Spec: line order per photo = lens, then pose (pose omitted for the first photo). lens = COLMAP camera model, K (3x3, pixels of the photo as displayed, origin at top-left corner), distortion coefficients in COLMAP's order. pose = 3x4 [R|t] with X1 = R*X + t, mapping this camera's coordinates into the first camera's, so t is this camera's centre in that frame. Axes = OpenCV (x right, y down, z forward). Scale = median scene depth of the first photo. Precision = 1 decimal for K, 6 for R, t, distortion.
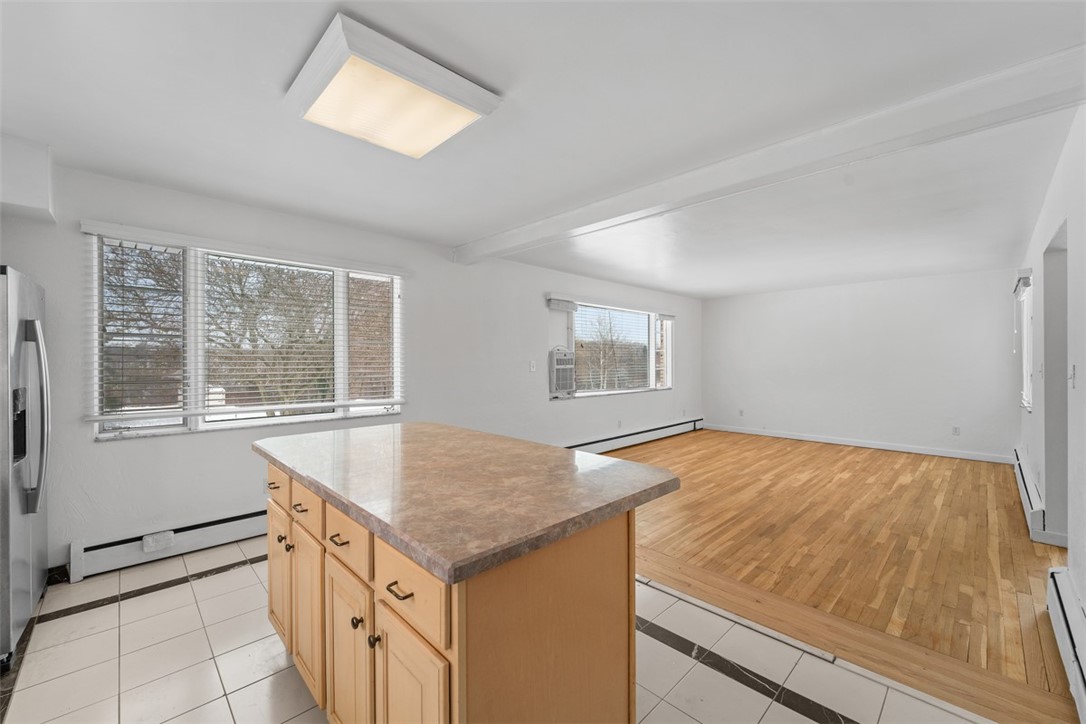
lens RADIAL K [[434.2, 0, 529.7], [0, 434.2, 360.3], [0, 0, 1]] dist [-0.017181, -0.000143]
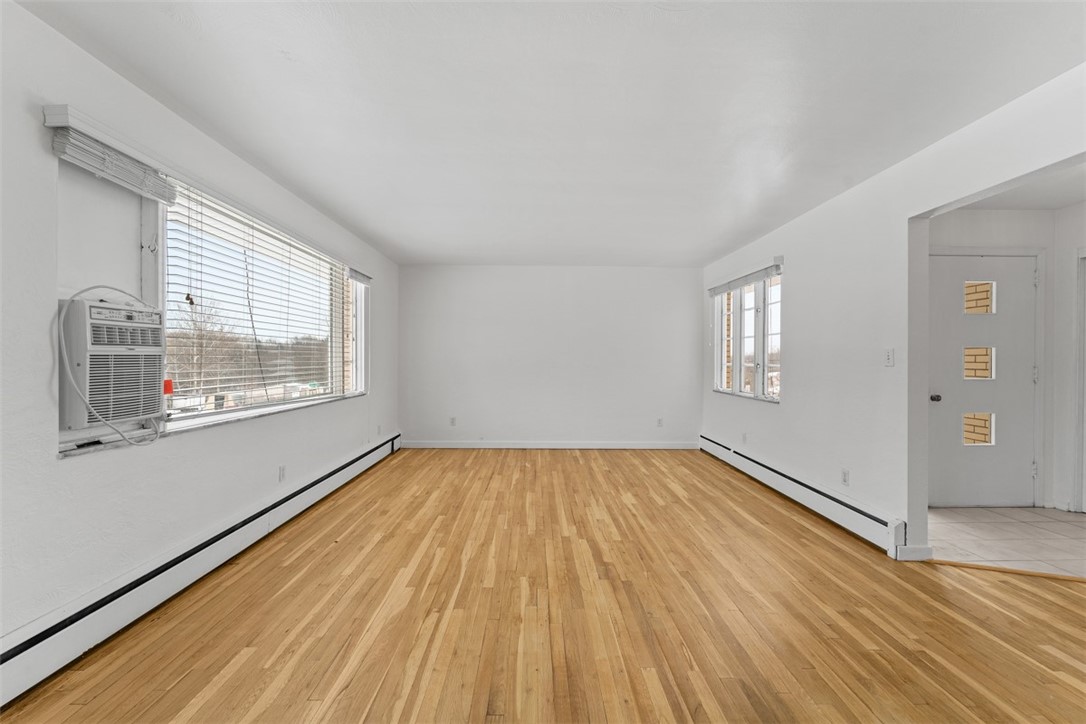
lens RADIAL K [[433.7, 0, 543.0], [0, 433.7, 362.0], [0, 0, 1]] dist [-0.002761, -0.000690]
pose [[0.666055, 0.002280, 0.745899, 0.053290], [-0.008028, 0.999959, 0.004113, 0.023520], [-0.745859, -0.008727, 0.666047, 0.632759]]
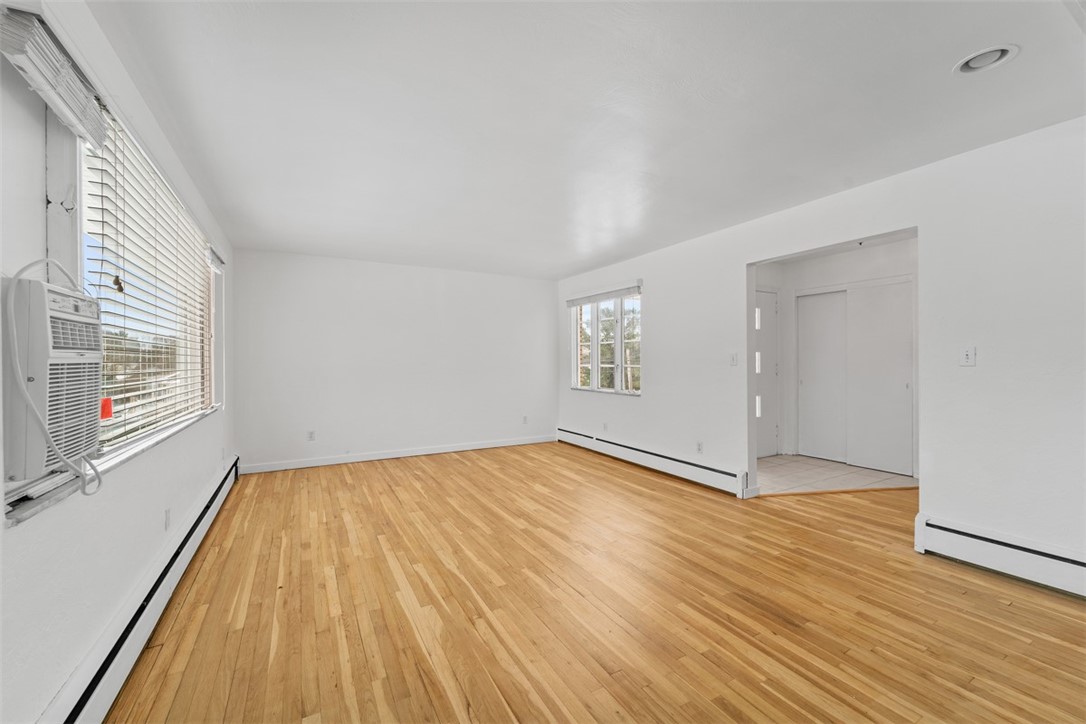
lens RADIAL K [[433.7, 0, 543.0], [0, 433.7, 362.0], [0, 0, 1]] dist [-0.002761, -0.000690]
pose [[0.231791, 0.001647, 0.972764, -0.103366], [0.002958, 0.999993, -0.002398, 0.022403], [-0.972761, 0.003433, 0.231784, 0.841543]]
